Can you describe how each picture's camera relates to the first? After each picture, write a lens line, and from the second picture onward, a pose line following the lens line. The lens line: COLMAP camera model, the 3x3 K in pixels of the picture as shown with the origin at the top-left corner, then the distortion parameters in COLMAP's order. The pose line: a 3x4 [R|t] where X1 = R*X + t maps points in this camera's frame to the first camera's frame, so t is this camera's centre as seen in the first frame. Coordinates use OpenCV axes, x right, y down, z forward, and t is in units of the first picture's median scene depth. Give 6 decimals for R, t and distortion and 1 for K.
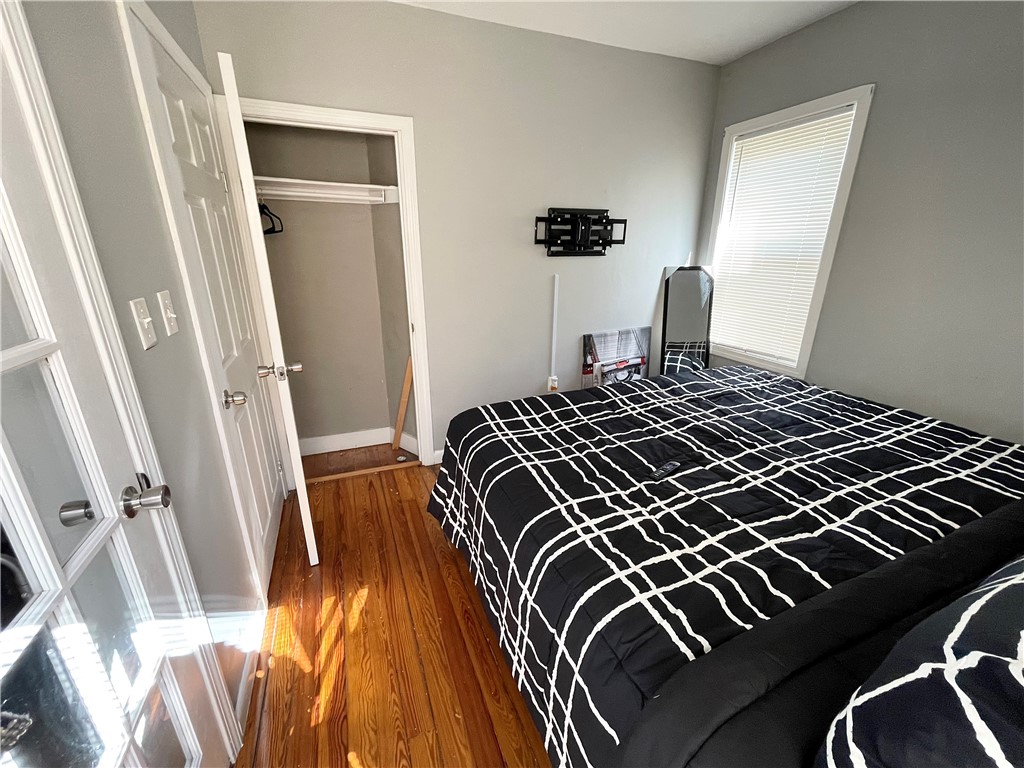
lens RADIAL K [[417.8, 0, 515.7], [0, 417.8, 383.9], [0, 0, 1]] dist [-0.003734, -0.001069]
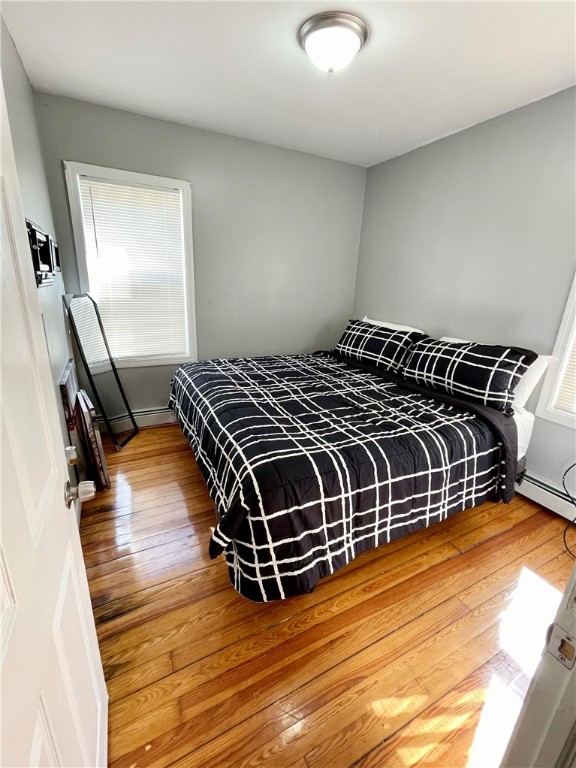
lens RADIAL K [[313.3, 0, 291.0], [0, 313.3, 384.3], [0, 0, 1]] dist [-0.003734, -0.001069]
pose [[-0.067280, -0.306779, 0.949400, -0.791285], [0.275353, 0.908892, 0.313203, -0.336570], [-0.958986, 0.282492, 0.023322, 1.034766]]
